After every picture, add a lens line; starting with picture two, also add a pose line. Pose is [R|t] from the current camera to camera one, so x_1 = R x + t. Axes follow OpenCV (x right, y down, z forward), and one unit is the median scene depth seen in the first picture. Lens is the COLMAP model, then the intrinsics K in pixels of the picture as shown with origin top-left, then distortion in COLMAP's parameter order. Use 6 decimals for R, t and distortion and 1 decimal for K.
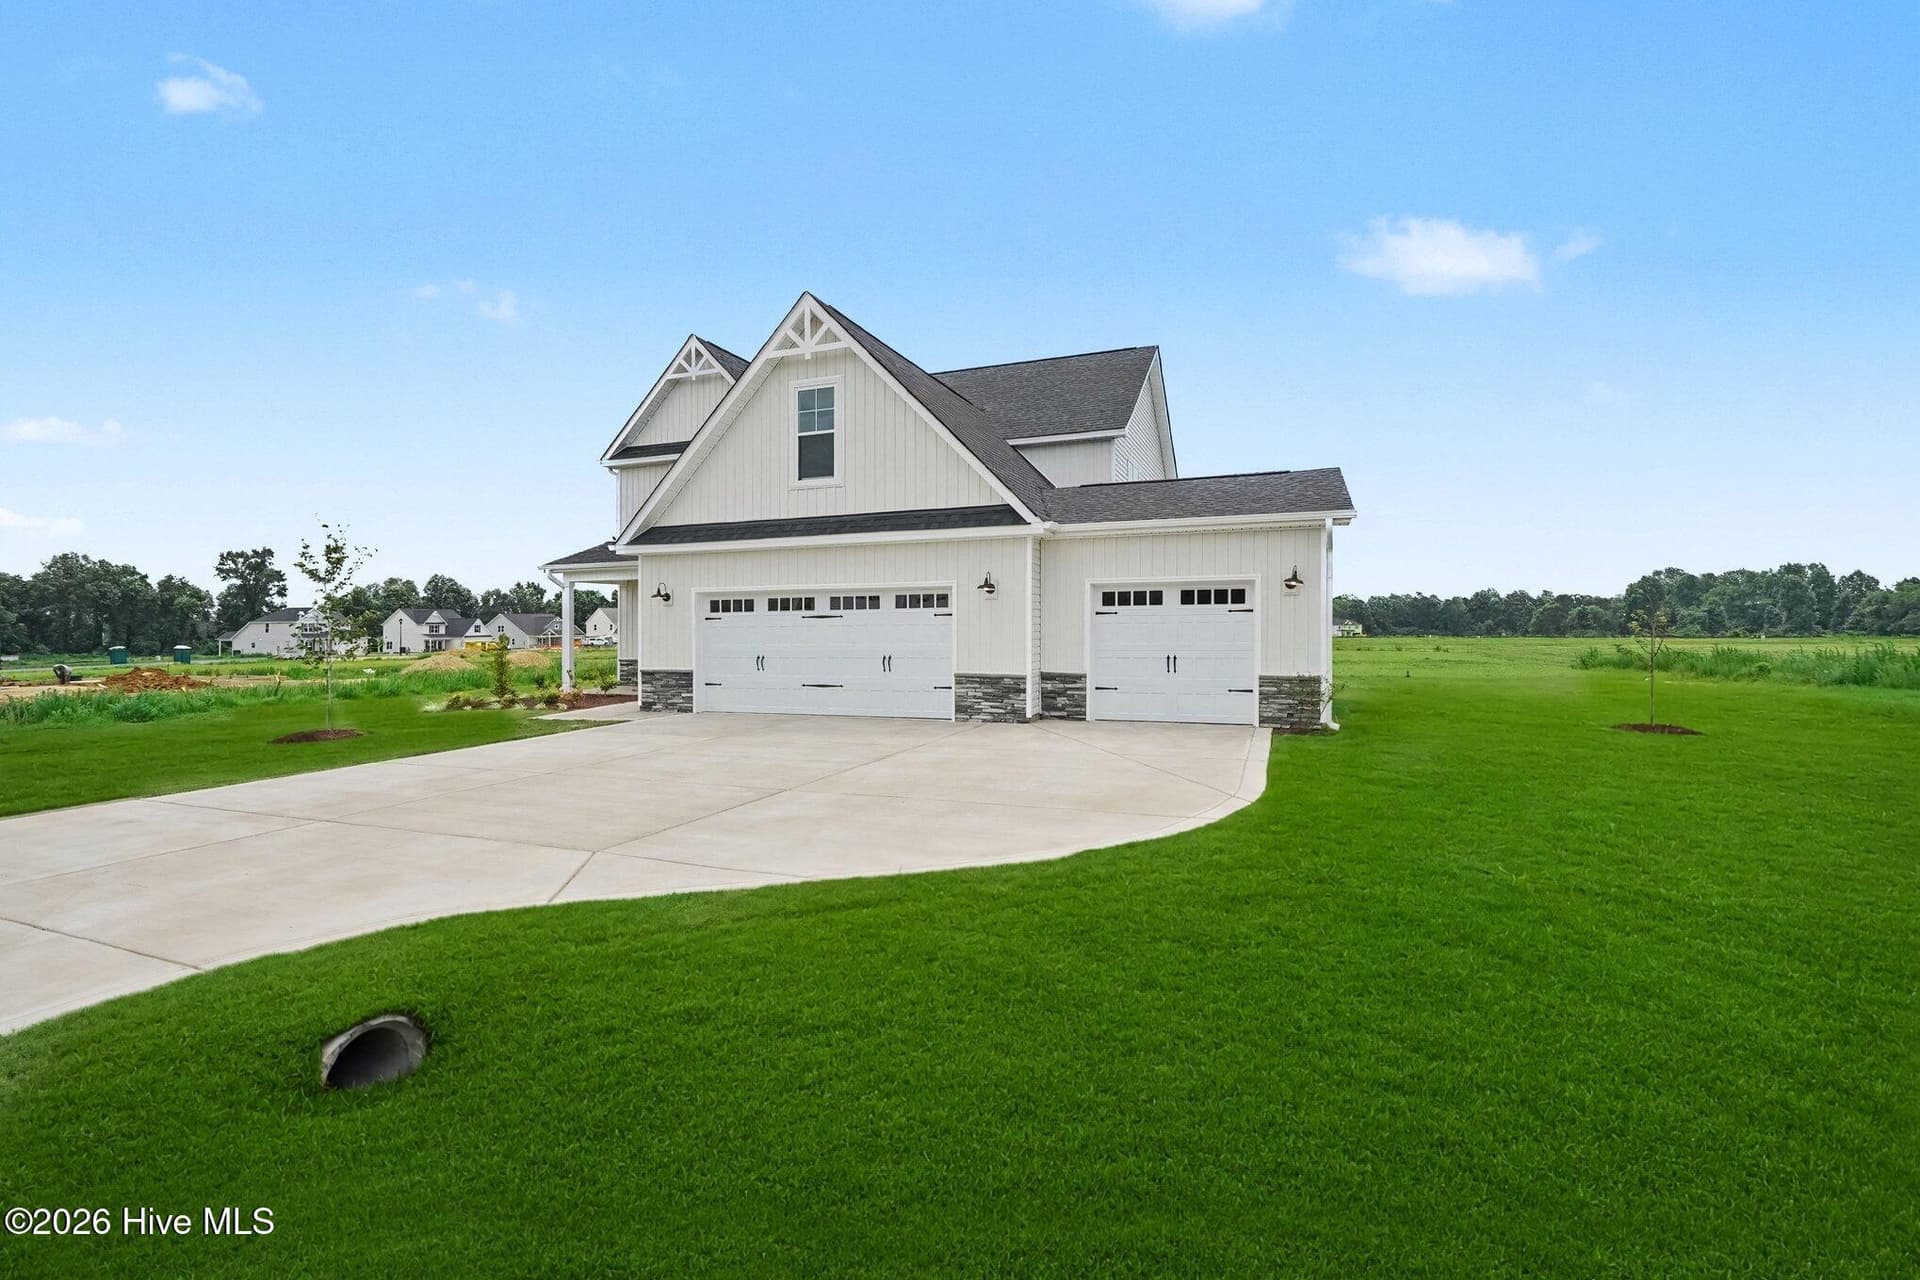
lens RADIAL K [[869.5, 0, 938.2], [0, 869.5, 614.7], [0, 0, 1]] dist [-0.002201, 0.003828]
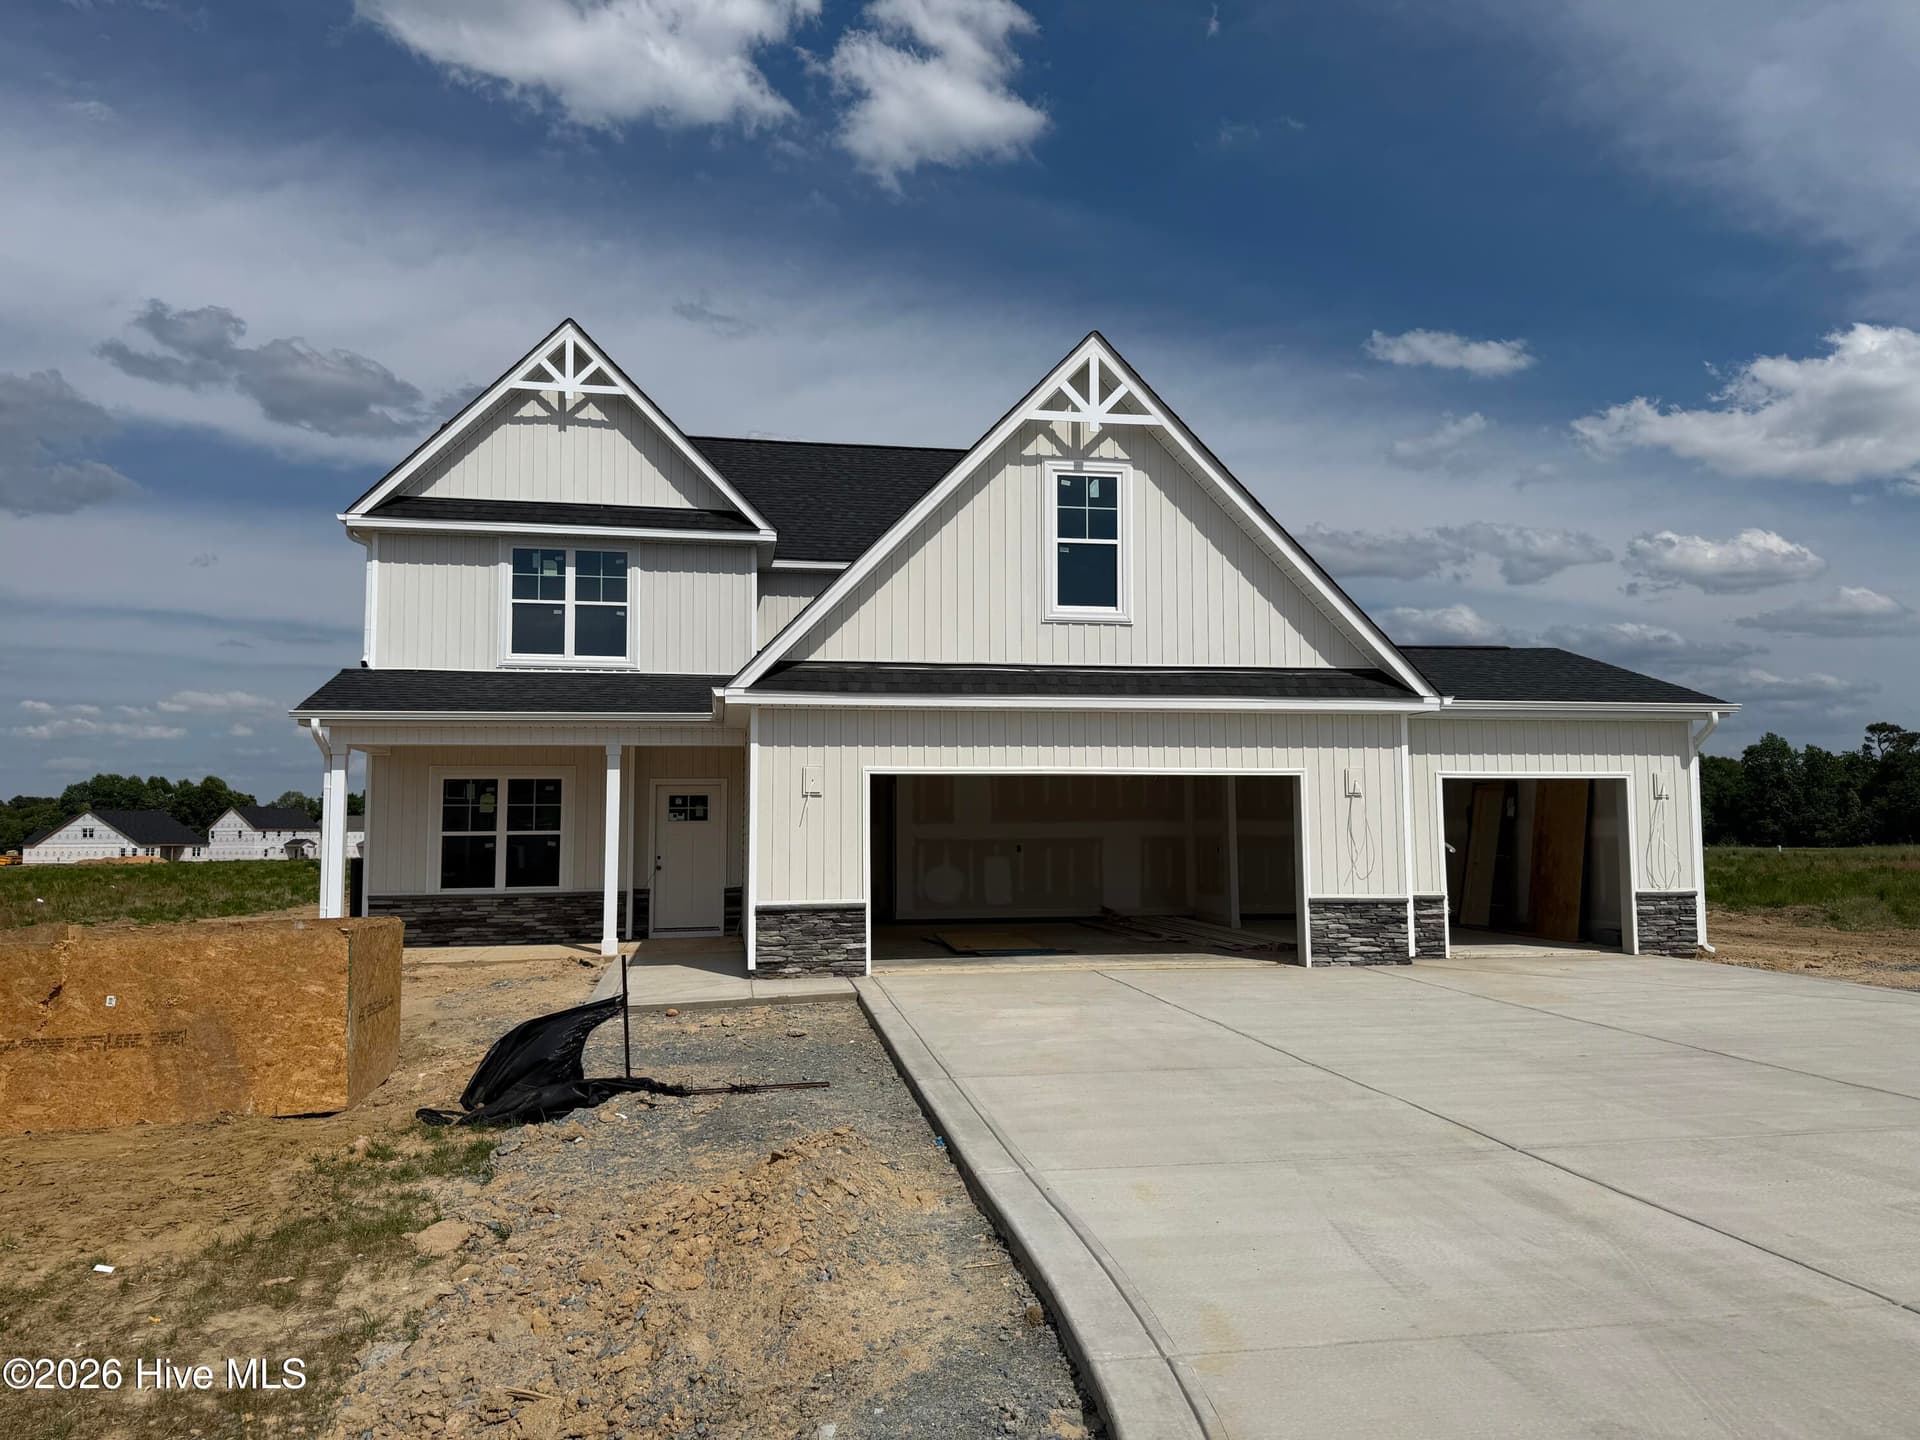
lens RADIAL K [[1318.3, 0, 947.4], [0, 1318.3, 716.2], [0, 0, 1]] dist [0.058345, -0.046377]
pose [[0.848998, 0.048769, 0.526141, -0.757912], [-0.008526, 0.996866, -0.078644, 0.005984], [-0.528328, 0.062283, 0.846753, 0.208207]]
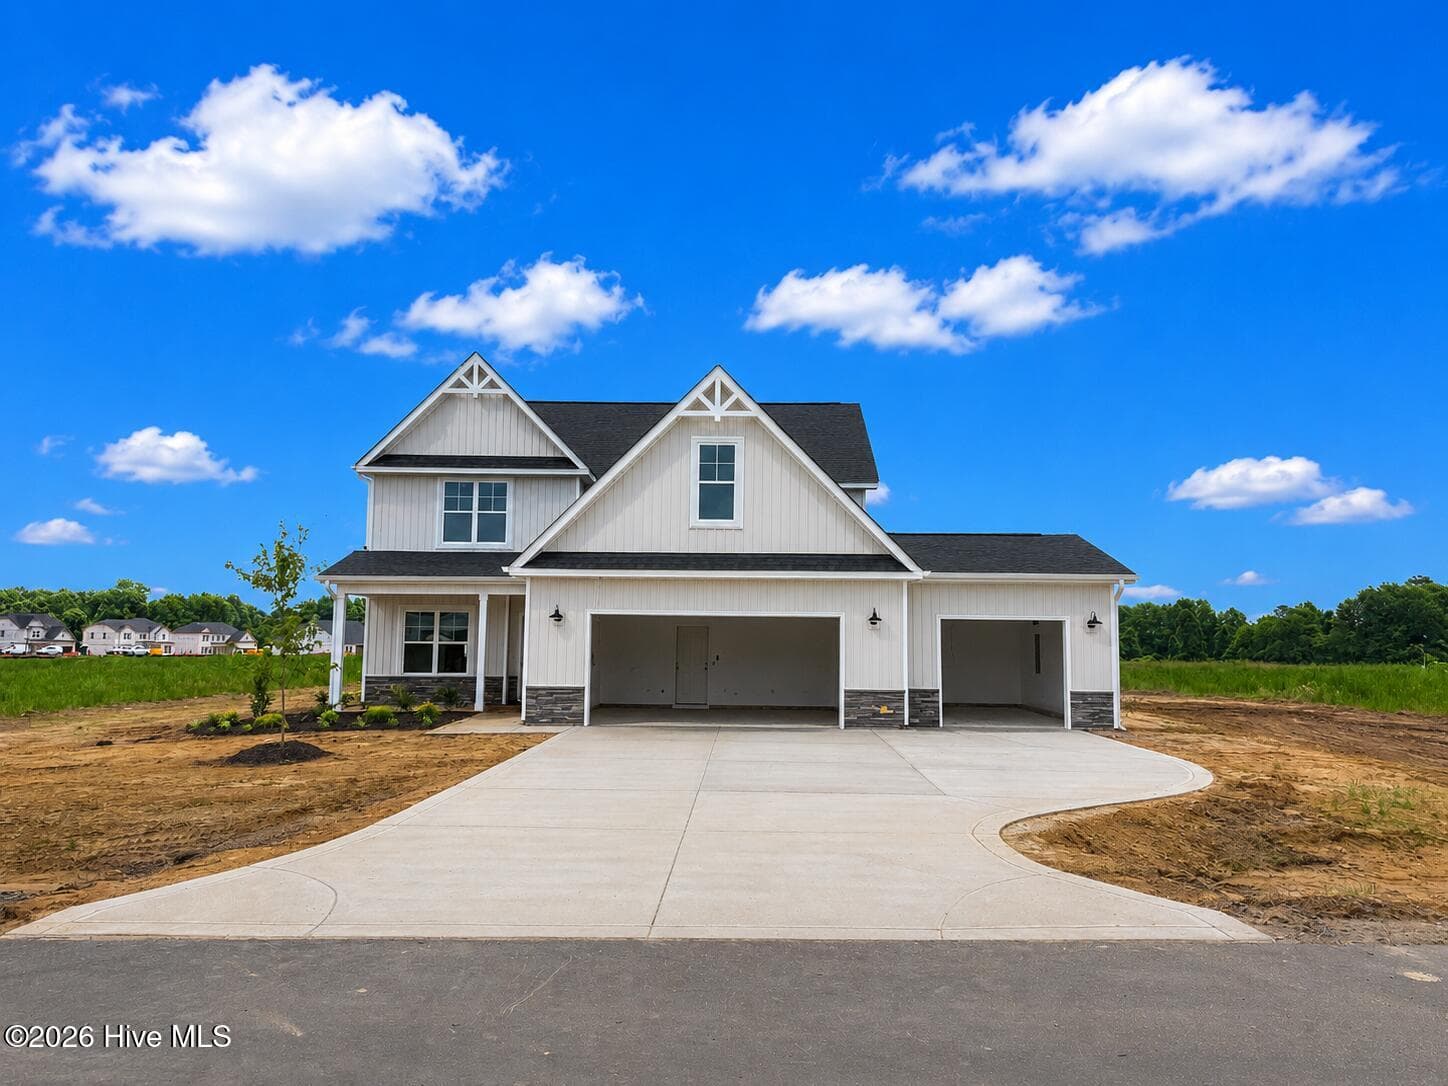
lens RADIAL K [[994.2, 0, 721.3], [0, 994.2, 546.9], [0, 0, 1]] dist [0.058345, -0.046377]
pose [[0.934300, 0.052102, 0.352659, -0.604379], [-0.023644, 0.996140, -0.084531, -0.008217], [-0.355702, 0.070639, 0.931926, -0.247267]]
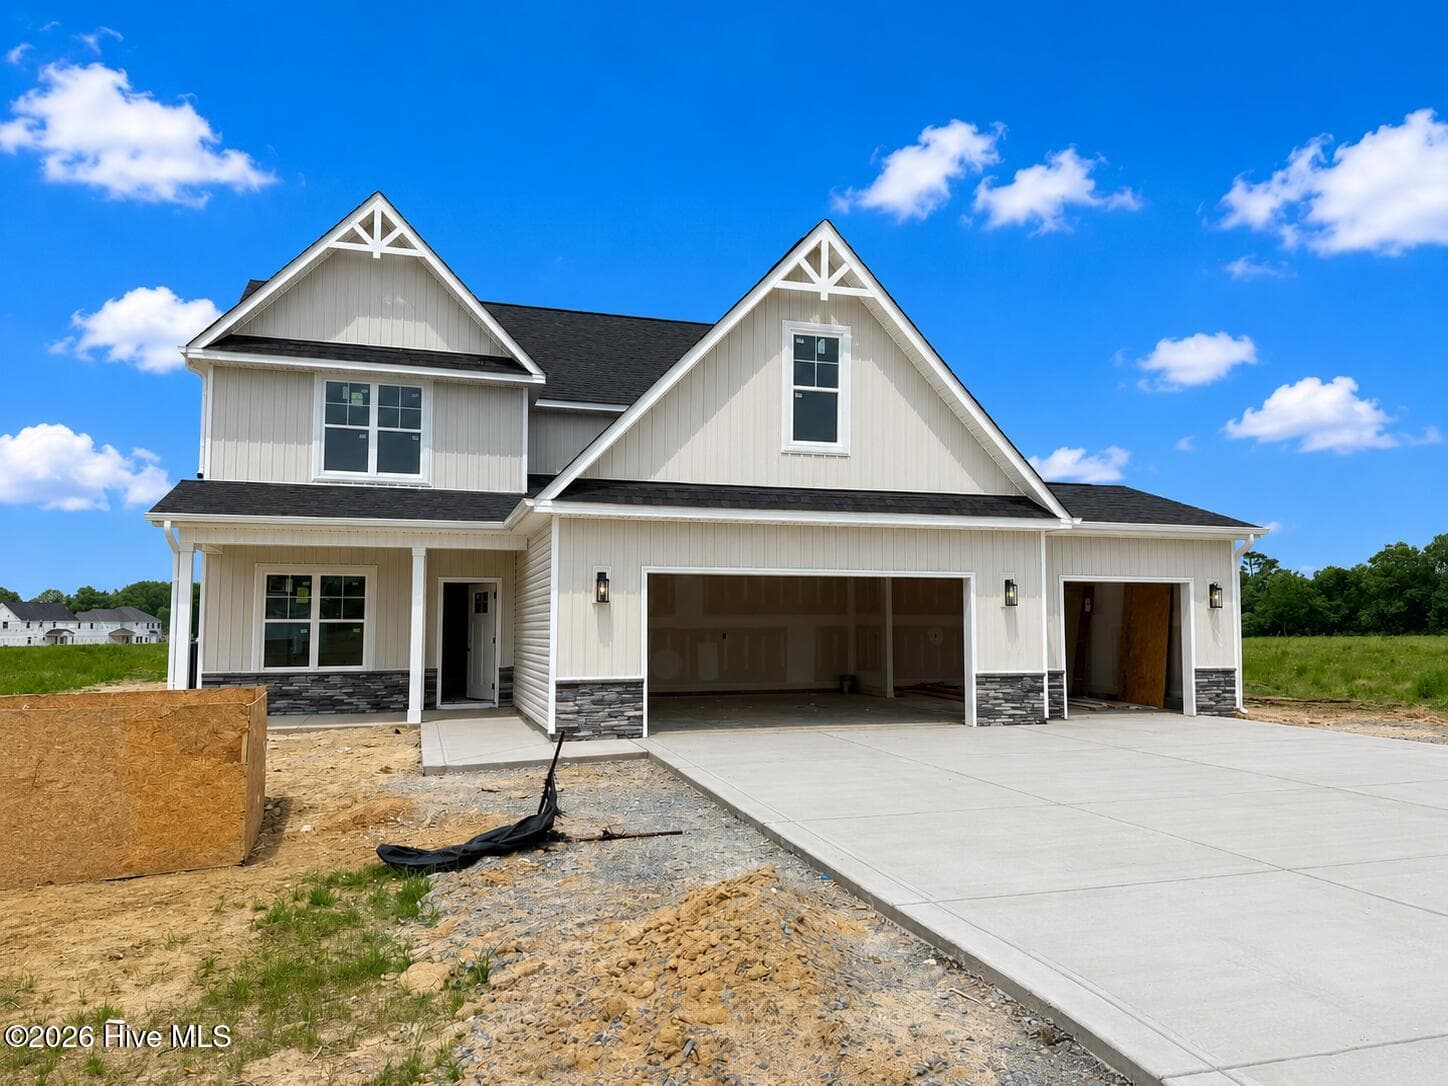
lens RADIAL K [[994.2, 0, 722.4], [0, 994.2, 553.1], [0, 0, 1]] dist [0.058345, -0.046377]
pose [[0.766835, 0.052952, 0.639657, -0.820454], [-0.014488, 0.997765, -0.065228, 0.011937], [-0.641681, 0.040752, 0.765888, 0.324534]]
